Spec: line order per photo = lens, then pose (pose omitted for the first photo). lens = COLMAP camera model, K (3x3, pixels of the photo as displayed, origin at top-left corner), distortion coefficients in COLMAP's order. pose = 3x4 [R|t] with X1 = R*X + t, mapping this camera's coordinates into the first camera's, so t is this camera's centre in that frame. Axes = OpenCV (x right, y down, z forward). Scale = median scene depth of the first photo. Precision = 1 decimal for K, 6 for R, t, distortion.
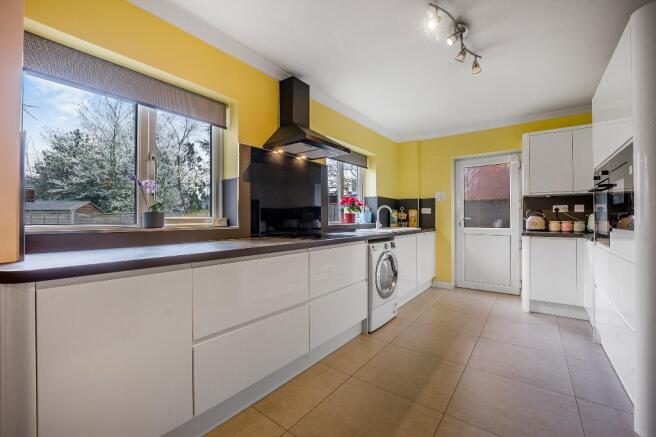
lens RADIAL K [[264.4, 0, 324.9], [0, 264.4, 217.7], [0, 0, 1]] dist [-0.020523, 0.000061]
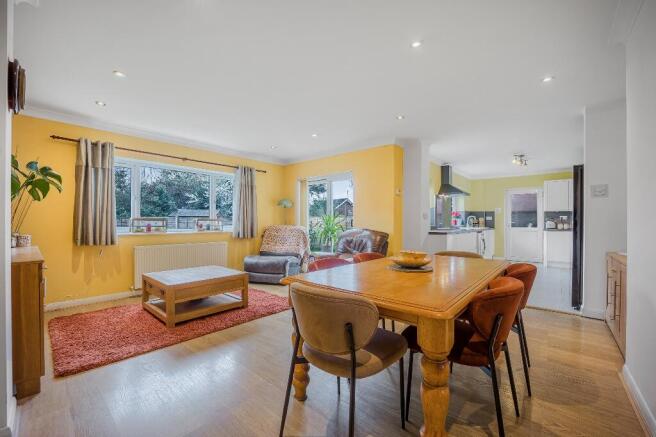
lens RADIAL K [[264.4, 0, 324.9], [0, 264.4, 217.7], [0, 0, 1]] dist [-0.020523, 0.000061]
pose [[0.998349, -0.003280, -0.057347, -0.674684], [0.002768, 0.999956, -0.009004, -0.017105], [0.057374, 0.008830, 0.998314, -0.912276]]
